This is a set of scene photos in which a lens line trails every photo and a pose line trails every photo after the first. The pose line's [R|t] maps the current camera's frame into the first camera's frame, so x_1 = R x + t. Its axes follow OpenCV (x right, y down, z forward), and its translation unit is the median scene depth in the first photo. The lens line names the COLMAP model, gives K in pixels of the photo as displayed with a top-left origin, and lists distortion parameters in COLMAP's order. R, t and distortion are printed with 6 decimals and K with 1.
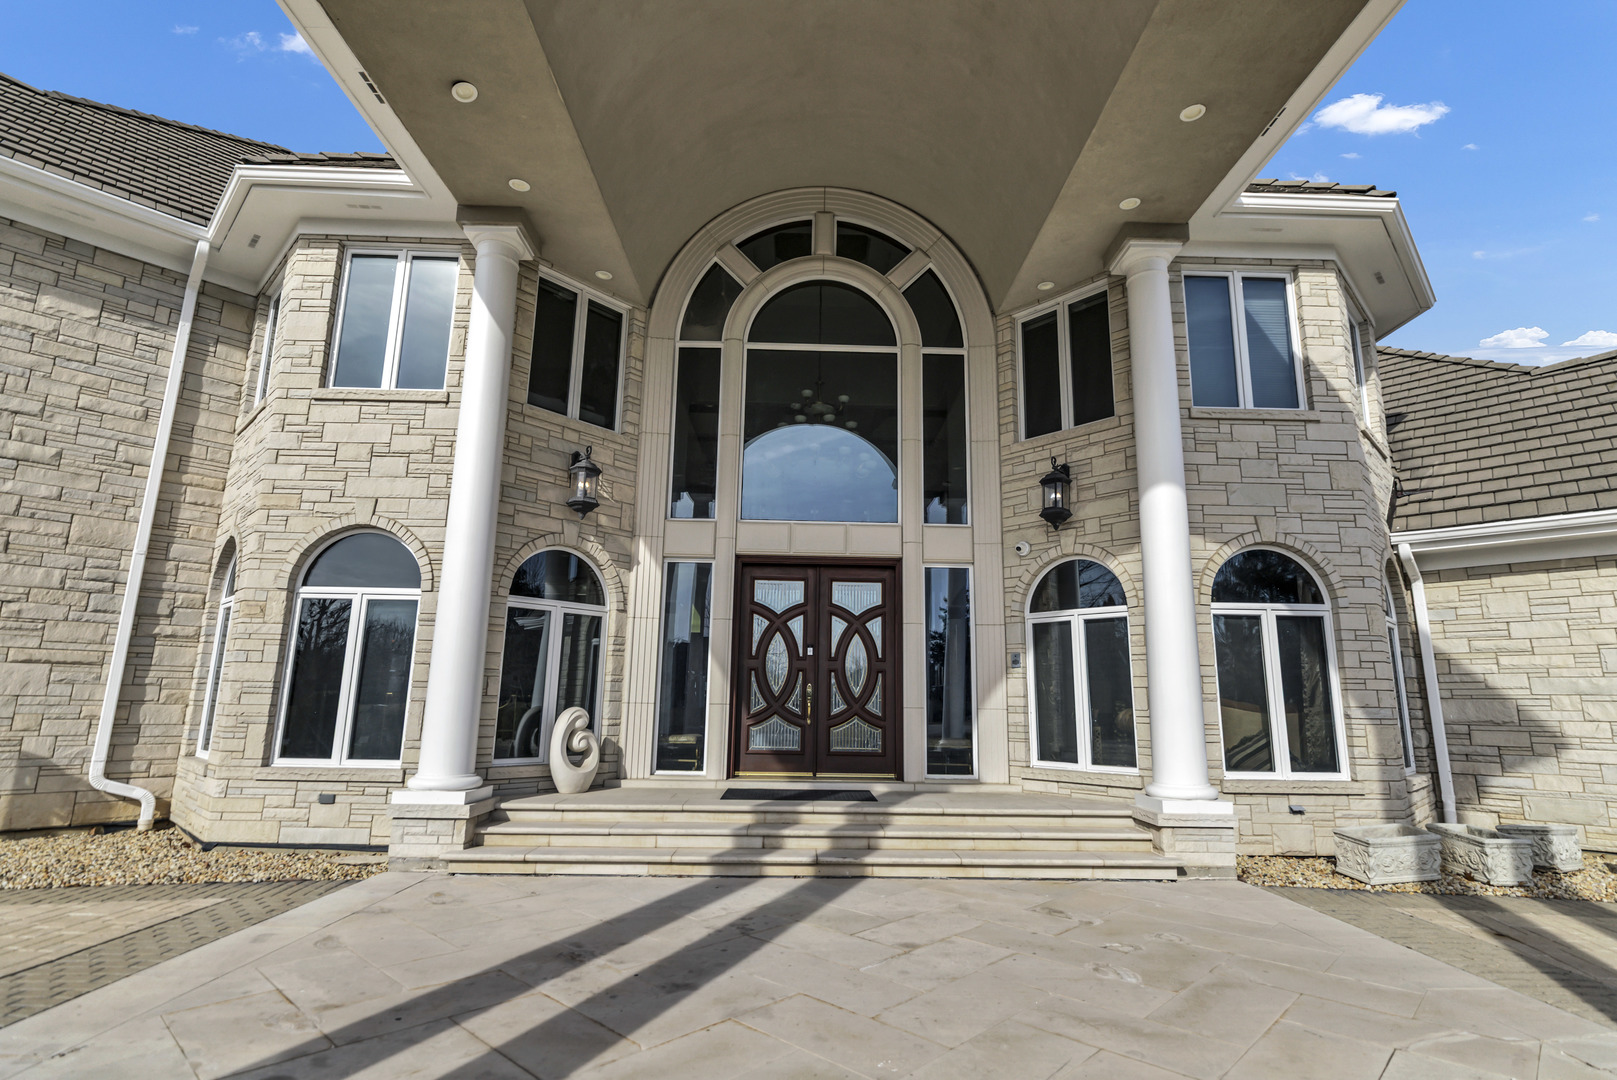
lens RADIAL K [[793.3, 0, 818.0], [0, 793.3, 537.2], [0, 0, 1]] dist [-0.000195, 0.000011]
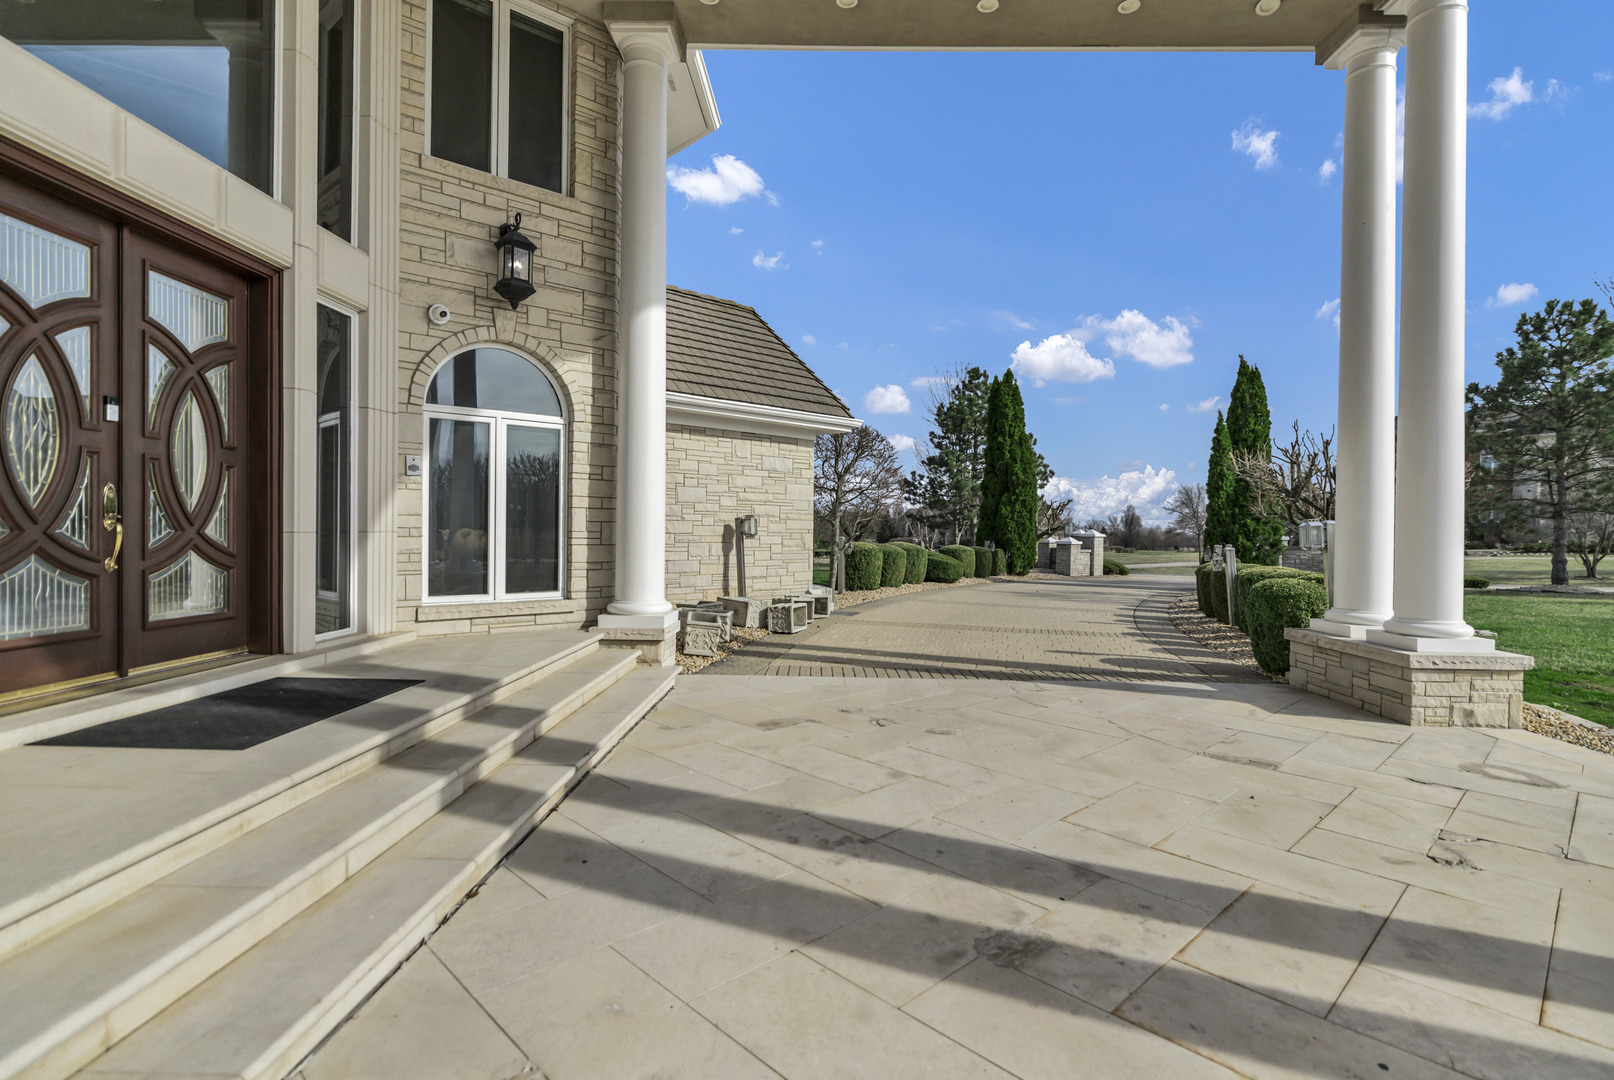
lens RADIAL K [[791.9, 0, 822.9], [0, 791.9, 536.0], [0, 0, 1]] dist [-0.000195, 0.000011]
pose [[0.035765, -0.022995, 0.999096, -0.474821], [-0.217422, 0.975609, 0.030238, 0.118772], [-0.975422, -0.218307, 0.029893, 0.619063]]
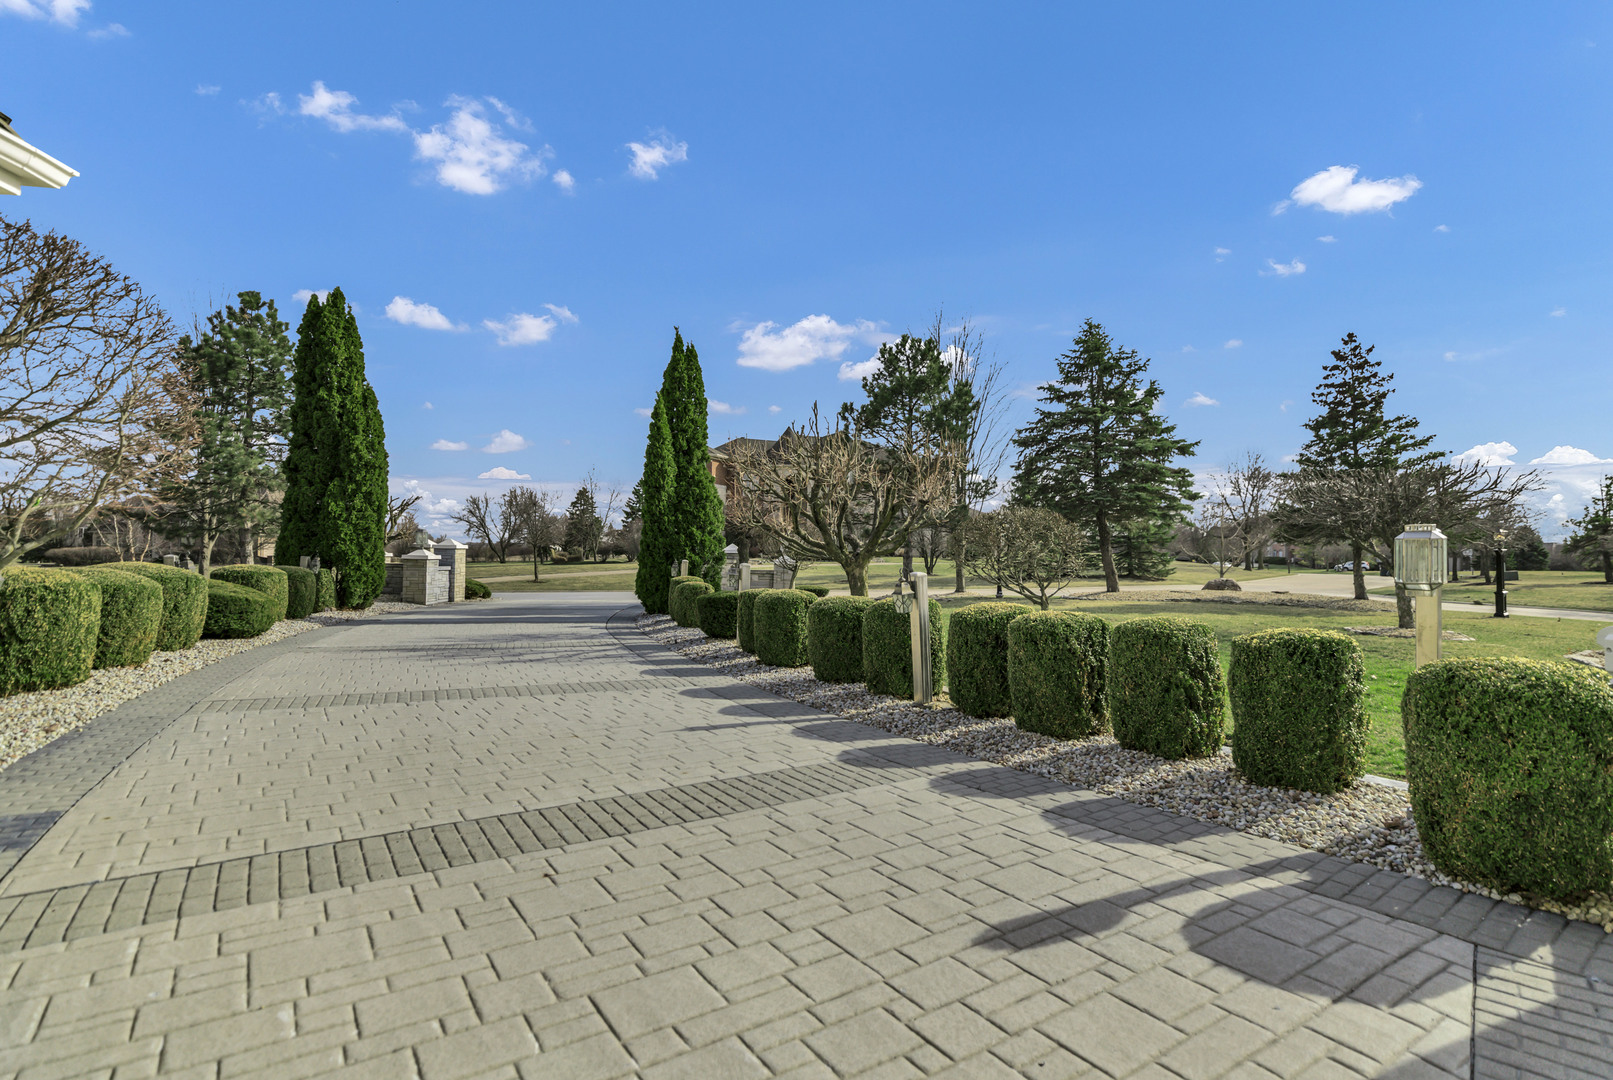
lens RADIAL K [[791.4, 0, 810.1], [0, 791.4, 539.6], [0, 0, 1]] dist [-0.000195, 0.000011]
pose [[-0.730584, -0.019034, 0.682557, 0.497745], [-0.168553, 0.973705, -0.153260, 0.139436], [-0.661692, -0.227016, -0.714582, 0.635977]]
